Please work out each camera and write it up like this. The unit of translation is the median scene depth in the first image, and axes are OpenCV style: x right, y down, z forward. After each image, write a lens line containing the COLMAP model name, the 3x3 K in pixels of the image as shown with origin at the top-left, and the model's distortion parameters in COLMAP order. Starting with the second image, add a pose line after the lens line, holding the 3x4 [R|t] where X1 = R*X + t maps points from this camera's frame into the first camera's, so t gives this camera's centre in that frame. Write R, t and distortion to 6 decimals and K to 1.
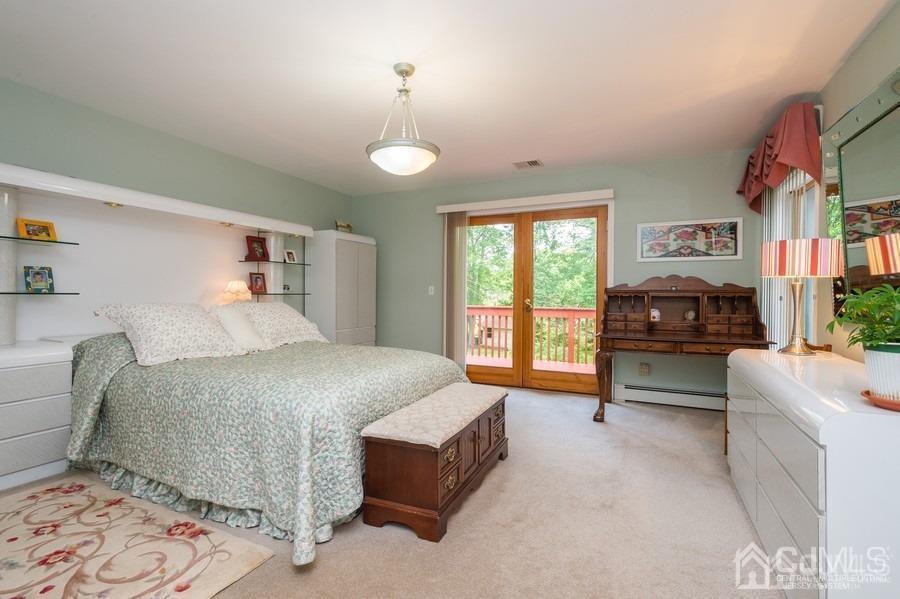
lens RADIAL K [[420.5, 0, 448.4], [0, 420.5, 299.2], [0, 0, 1]] dist [0.010183, -0.001770]
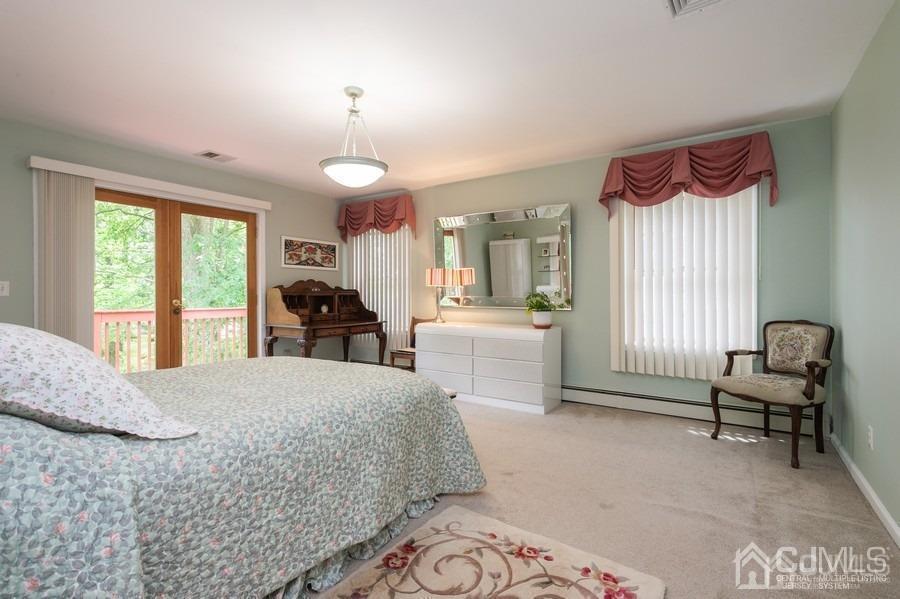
lens RADIAL K [[420.5, 0, 446.9], [0, 420.5, 295.4], [0, 0, 1]] dist [0.010183, -0.001770]
pose [[0.170707, -0.007237, 0.985295, -0.683410], [0.012079, 0.999913, 0.005252, -0.008487], [-0.985248, 0.011004, 0.170780, 0.338180]]
